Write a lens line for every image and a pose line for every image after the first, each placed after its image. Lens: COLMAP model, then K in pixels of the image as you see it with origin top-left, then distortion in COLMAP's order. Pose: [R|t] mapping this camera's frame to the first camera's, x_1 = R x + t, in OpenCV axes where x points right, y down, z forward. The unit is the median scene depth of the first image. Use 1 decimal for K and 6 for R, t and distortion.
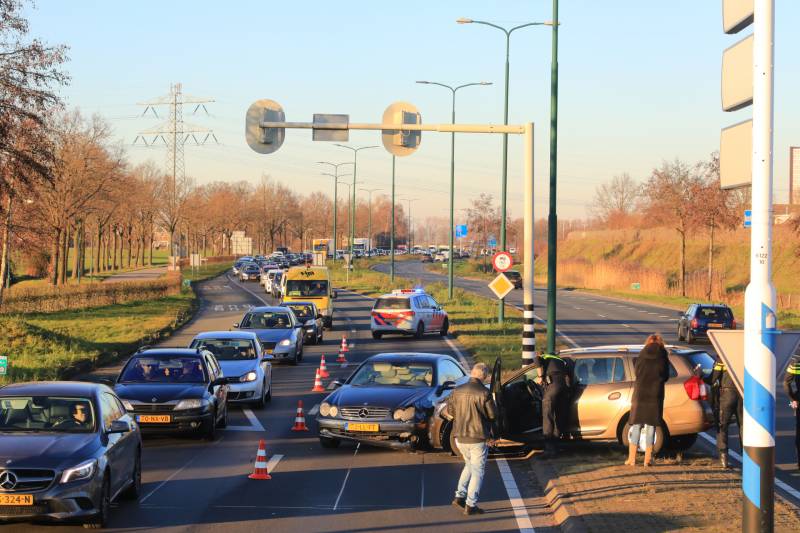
lens RADIAL K [[2256.8, 0, 400.0], [0, 2256.8, 266.5], [0, 0, 1]] dist [0.002572, 0.140657]
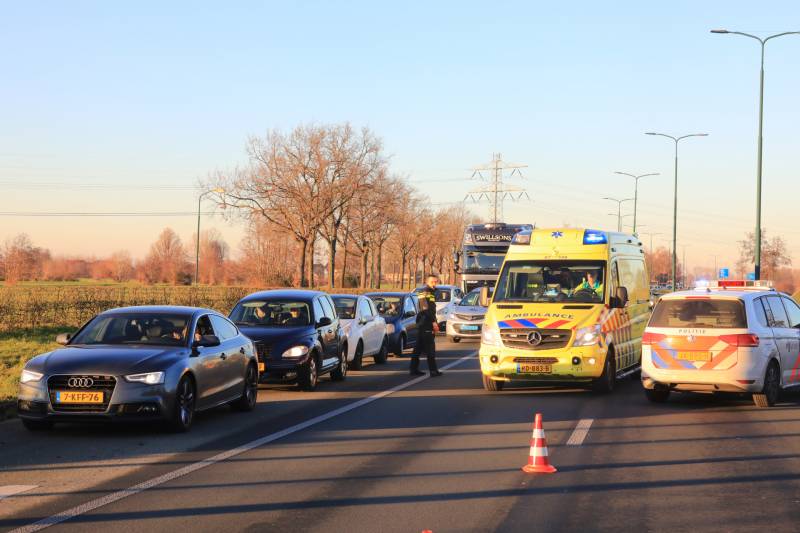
lens RADIAL K [[1333.2, 0, 408.4], [0, 1333.2, 265.6], [0, 0, 1]] dist [0.011487, -0.042565]
pose [[0.981124, 0.006208, -0.193282, -0.004277], [-0.012142, 0.999490, -0.029529, 0.008490], [0.193000, 0.031318, 0.980699, 0.417316]]
